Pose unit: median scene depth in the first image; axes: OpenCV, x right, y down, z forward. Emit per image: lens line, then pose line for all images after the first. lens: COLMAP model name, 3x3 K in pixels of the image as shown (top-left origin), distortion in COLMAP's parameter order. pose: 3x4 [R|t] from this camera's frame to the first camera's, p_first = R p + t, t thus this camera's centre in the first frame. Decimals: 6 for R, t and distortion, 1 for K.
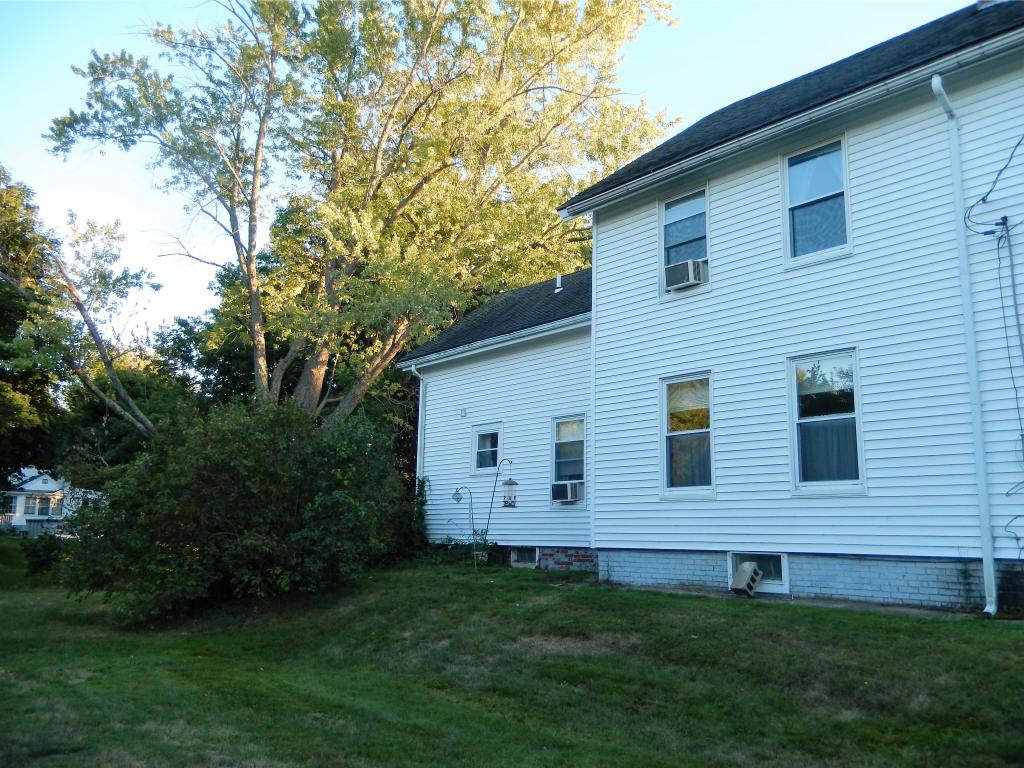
lens RADIAL K [[823.5, 0, 512.8], [0, 823.5, 380.3], [0, 0, 1]] dist [-0.009140, -0.004947]
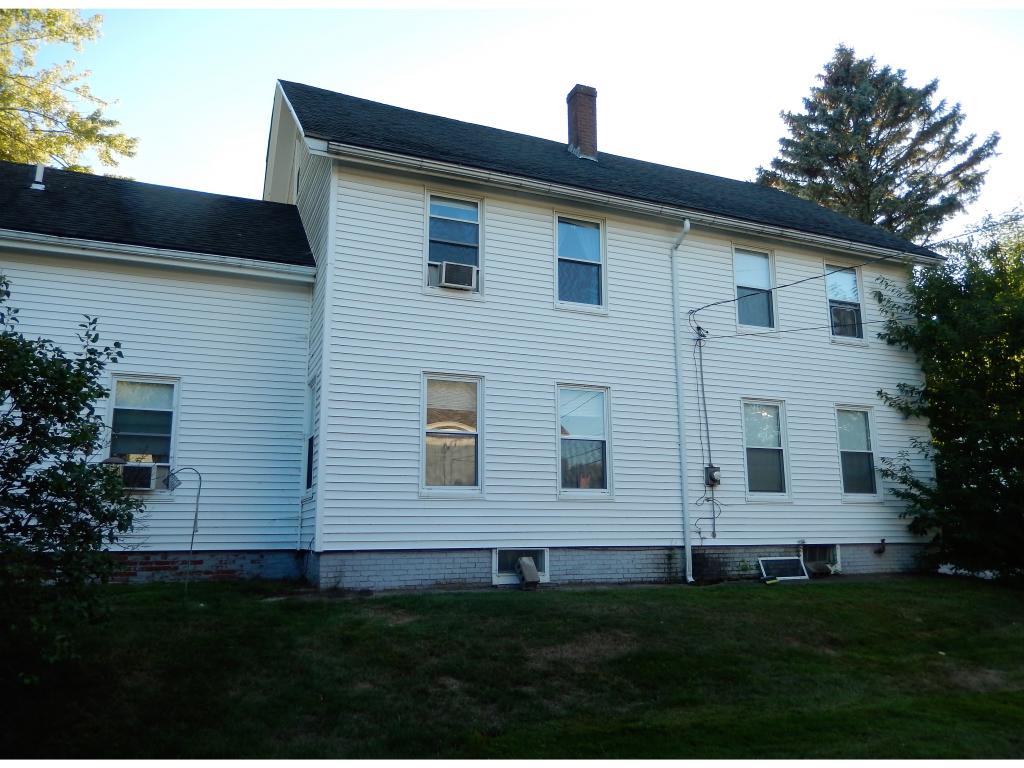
lens RADIAL K [[784.1, 0, 512.5], [0, 784.1, 386.7], [0, 0, 1]] dist [-0.016436, -0.004522]
pose [[0.310258, 0.158132, 0.937408, -0.711392], [-0.166990, 0.979802, -0.110014, 0.108791], [-0.935871, -0.122405, 0.330397, 0.659060]]
